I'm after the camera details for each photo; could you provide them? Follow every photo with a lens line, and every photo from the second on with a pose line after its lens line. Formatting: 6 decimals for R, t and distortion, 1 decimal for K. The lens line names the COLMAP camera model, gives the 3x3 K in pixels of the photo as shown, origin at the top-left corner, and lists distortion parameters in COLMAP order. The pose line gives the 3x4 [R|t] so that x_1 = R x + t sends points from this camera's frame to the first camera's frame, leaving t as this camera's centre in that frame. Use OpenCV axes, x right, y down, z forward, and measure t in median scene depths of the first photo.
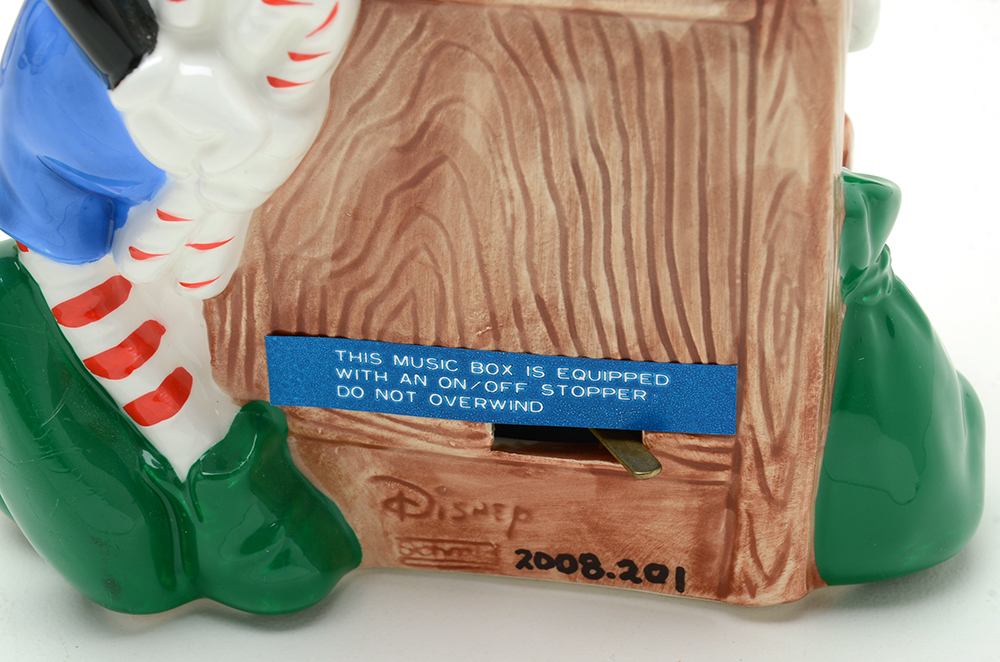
lens RADIAL K [[2317.4, 0, 496.2], [0, 2317.4, 331.7], [0, 0, 1]] dist [0.076769, 0.000000]
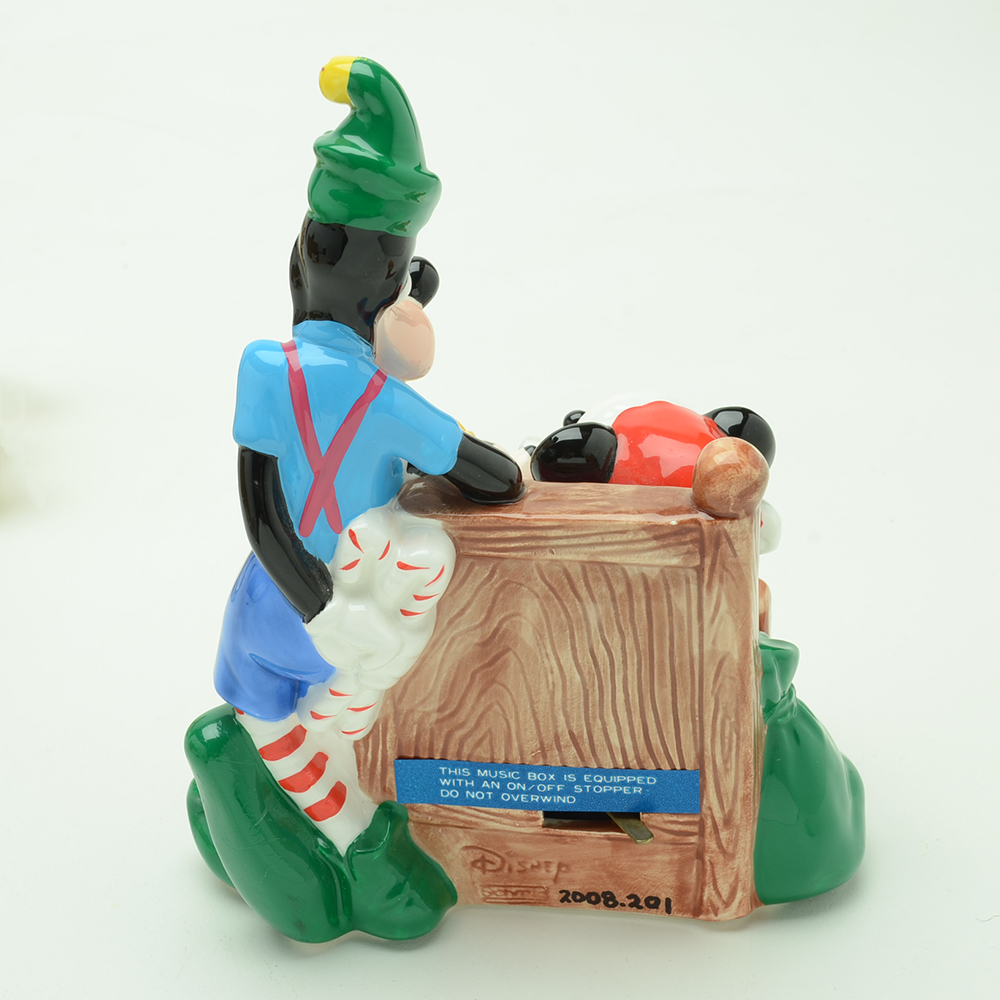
lens RADIAL K [[2017.0, 0, 503.9], [0, 2017.0, 498.7], [0, 0, 1]] dist [-0.053331, 0.000000]
pose [[0.999196, -0.039065, 0.009053, -0.032784], [0.039615, 0.996639, -0.071704, -0.075244], [-0.006222, 0.072005, 0.997385, -0.366656]]
